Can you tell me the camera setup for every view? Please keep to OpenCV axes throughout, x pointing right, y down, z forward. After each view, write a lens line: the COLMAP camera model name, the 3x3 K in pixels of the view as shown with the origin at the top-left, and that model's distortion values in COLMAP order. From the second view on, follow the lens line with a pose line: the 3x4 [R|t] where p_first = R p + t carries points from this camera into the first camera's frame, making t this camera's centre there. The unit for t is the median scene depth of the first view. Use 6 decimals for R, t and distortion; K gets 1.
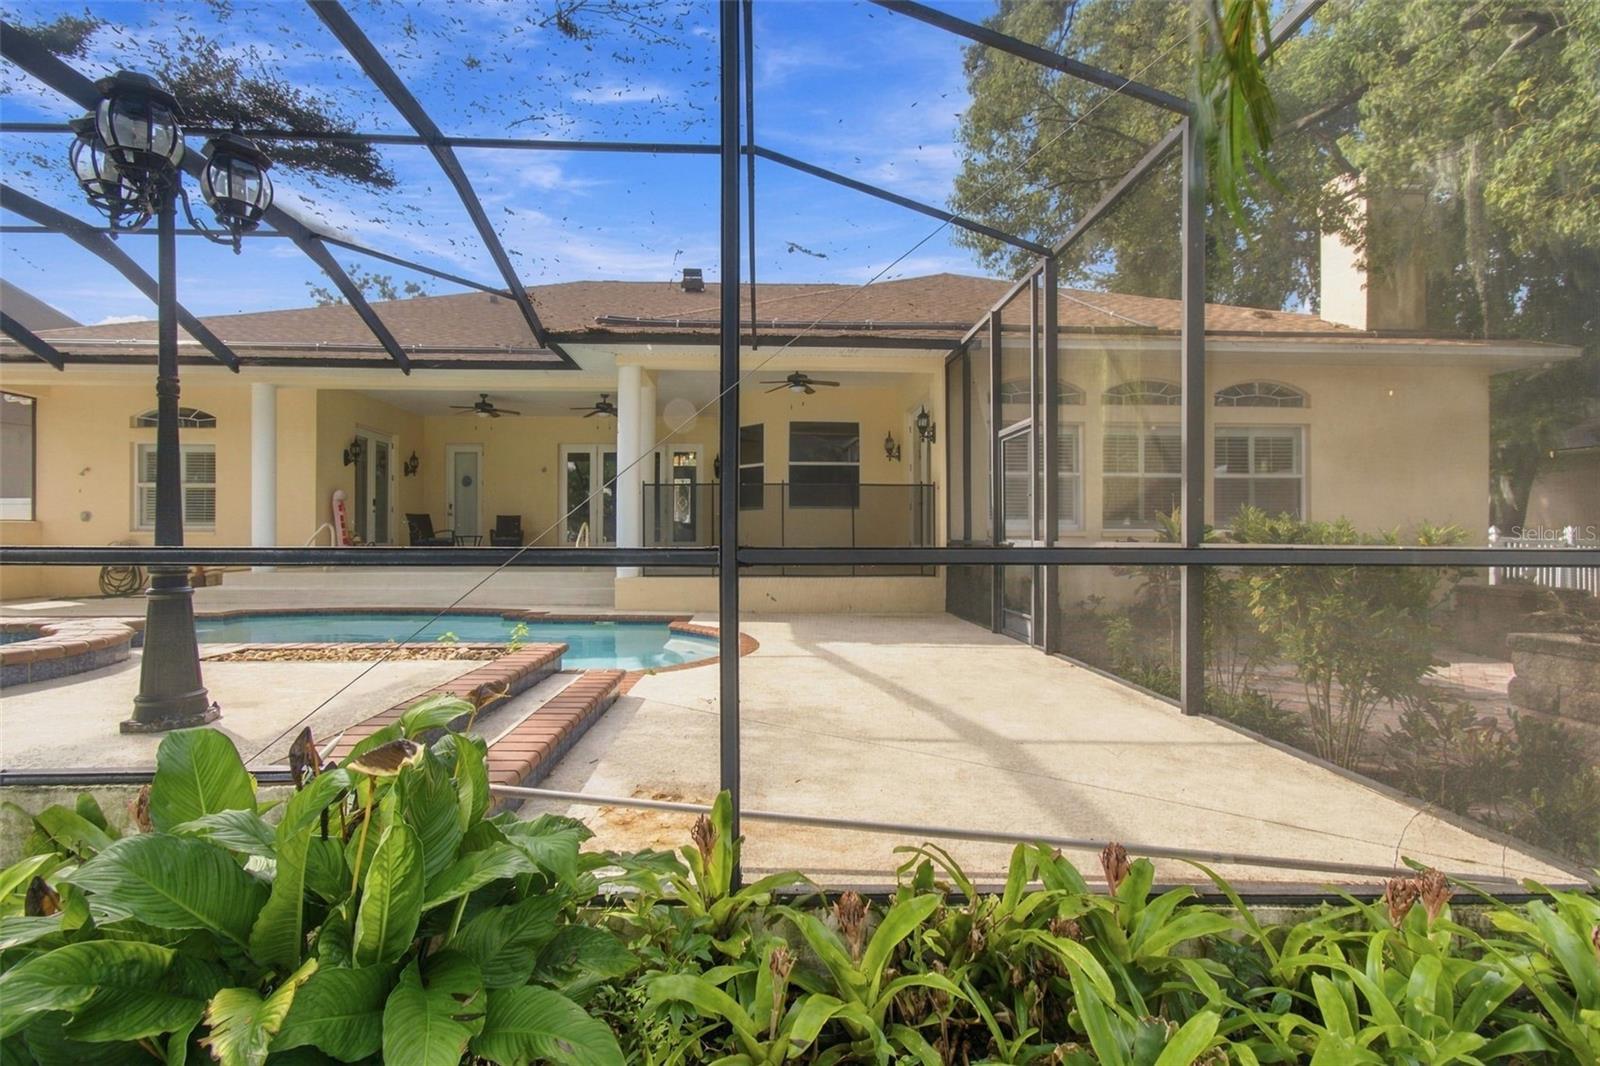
lens RADIAL K [[717.9, 0, 800.0], [0, 717.9, 533.0], [0, 0, 1]] dist [0.001032, -0.000118]
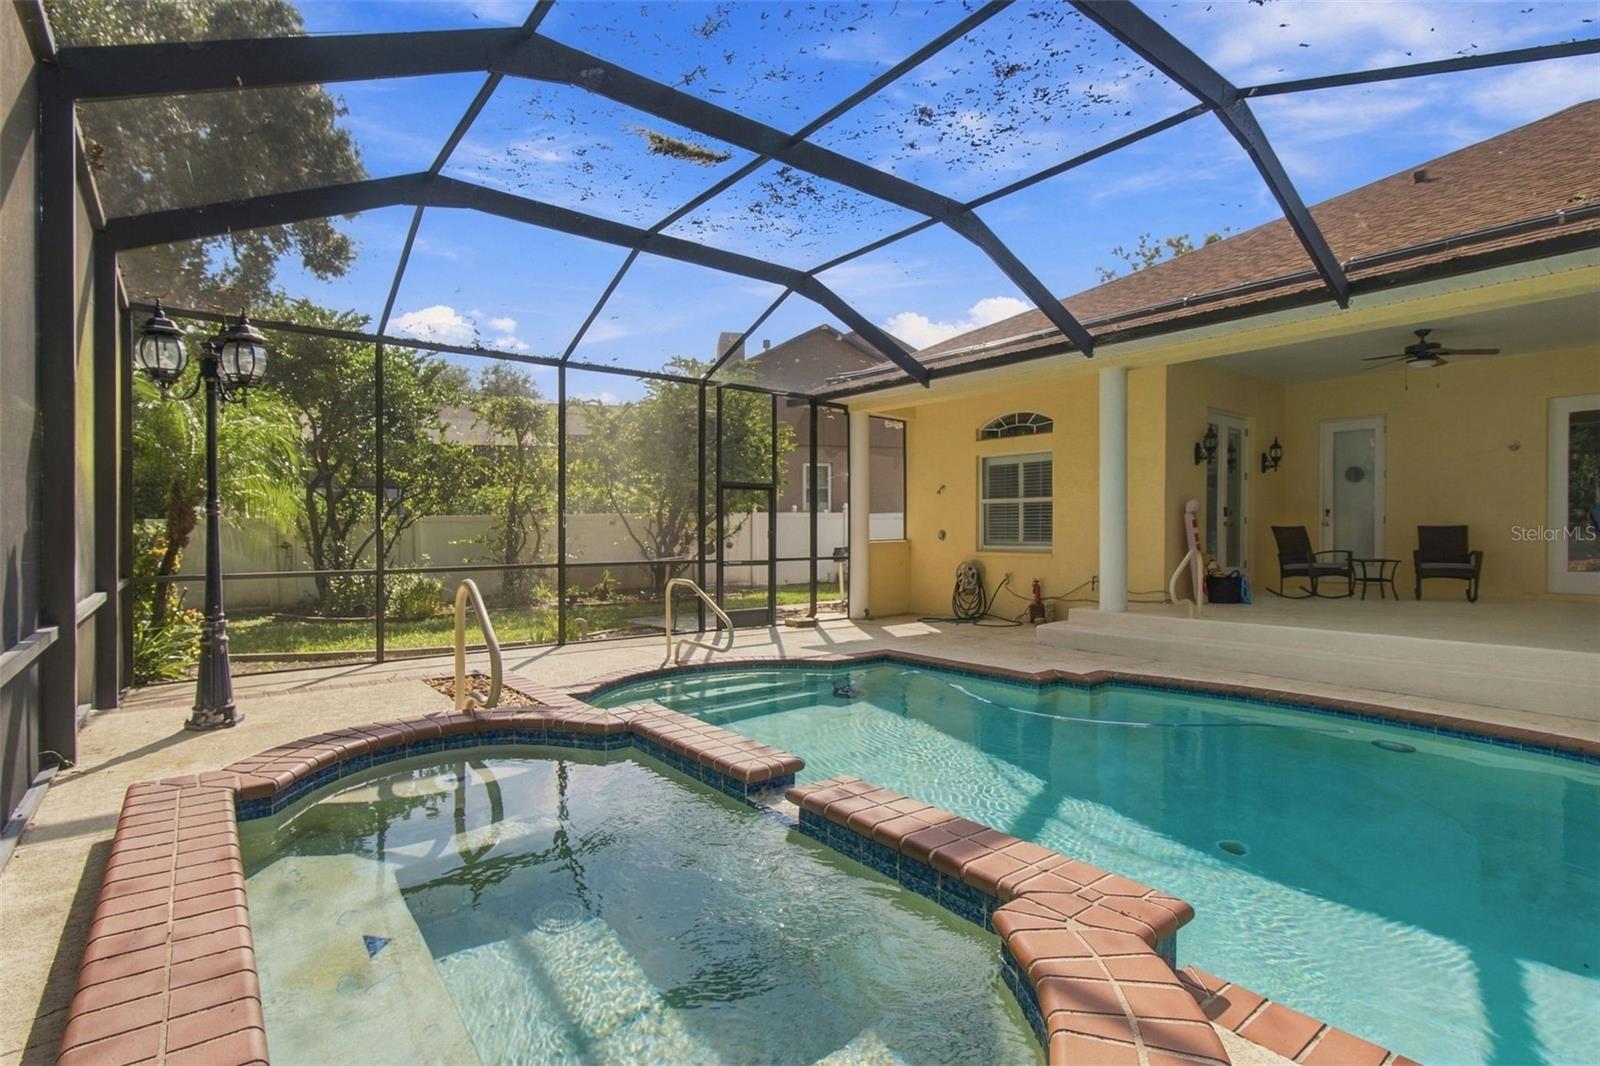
lens RADIAL K [[717.9, 0, 800.0], [0, 717.9, 533.0], [0, 0, 1]] dist [0.001032, -0.000118]
pose [[0.590556, 0.007488, -0.806962, -0.300686], [0.008025, 0.999853, 0.015150, -0.041138], [0.806957, -0.015423, 0.590409, 0.250395]]
